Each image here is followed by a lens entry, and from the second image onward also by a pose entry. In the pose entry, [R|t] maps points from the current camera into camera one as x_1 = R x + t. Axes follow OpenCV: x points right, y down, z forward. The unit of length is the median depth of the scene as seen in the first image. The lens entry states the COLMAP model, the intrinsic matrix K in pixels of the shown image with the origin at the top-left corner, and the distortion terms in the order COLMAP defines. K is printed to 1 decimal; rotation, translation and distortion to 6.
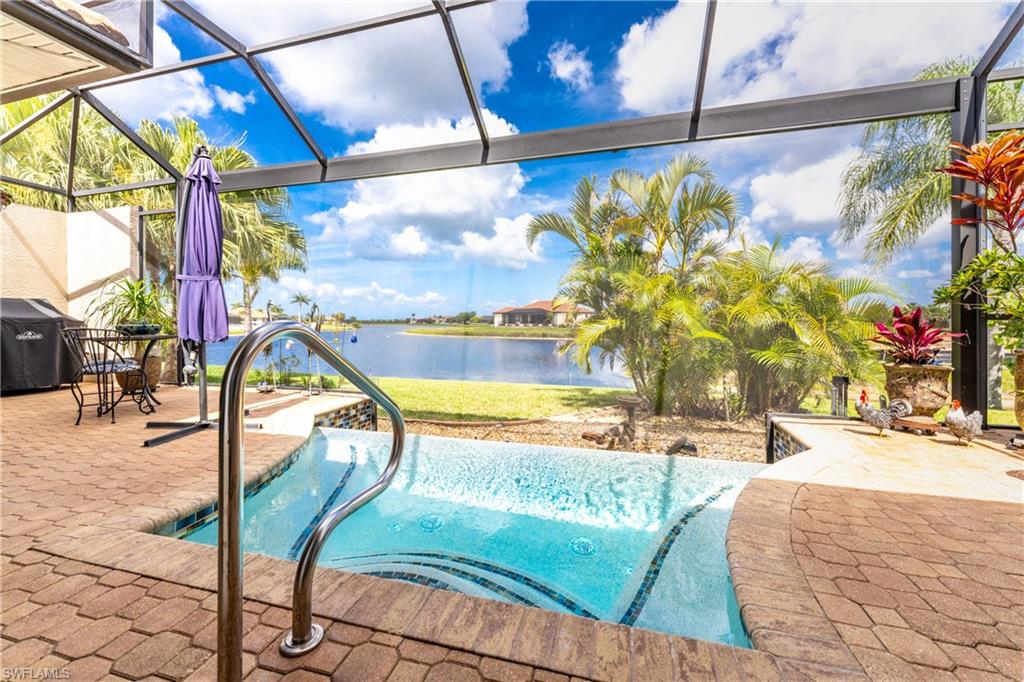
lens RADIAL K [[419.4, 0, 507.4], [0, 419.4, 327.4], [0, 0, 1]] dist [-0.000641, -0.000159]
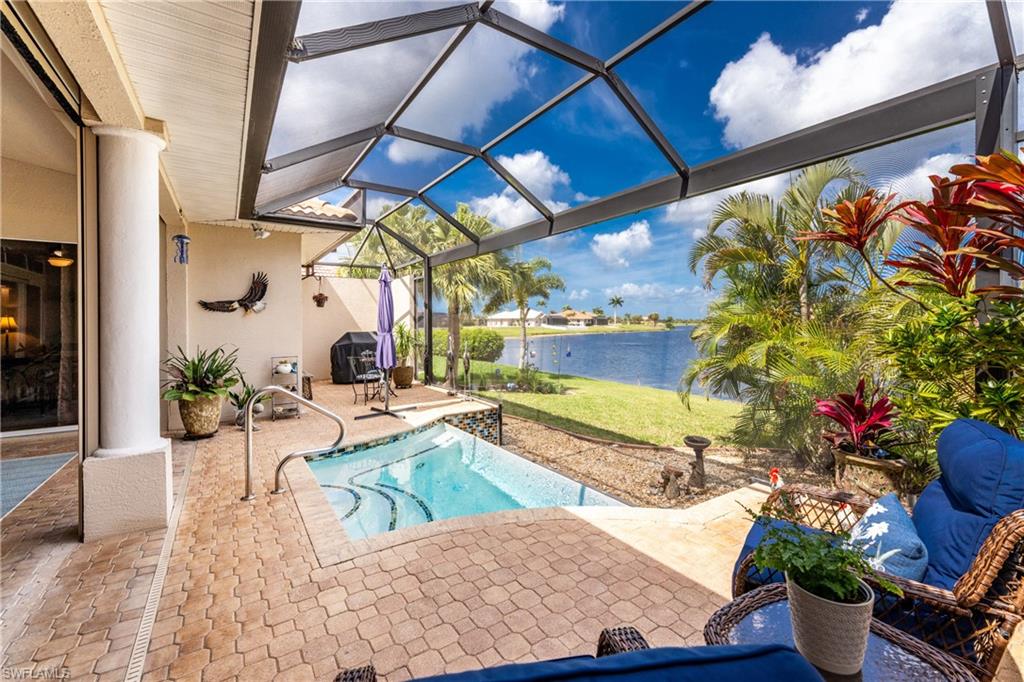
lens RADIAL K [[432.0, 0, 512.0], [0, 432.0, 326.0], [0, 0, 1]] dist [-0.001372, -0.000207]
pose [[0.762734, 0.001693, -0.646710, 0.552959], [-0.003668, 0.999992, -0.001710, -0.087191], [0.646702, 0.003676, 0.762734, -0.057078]]
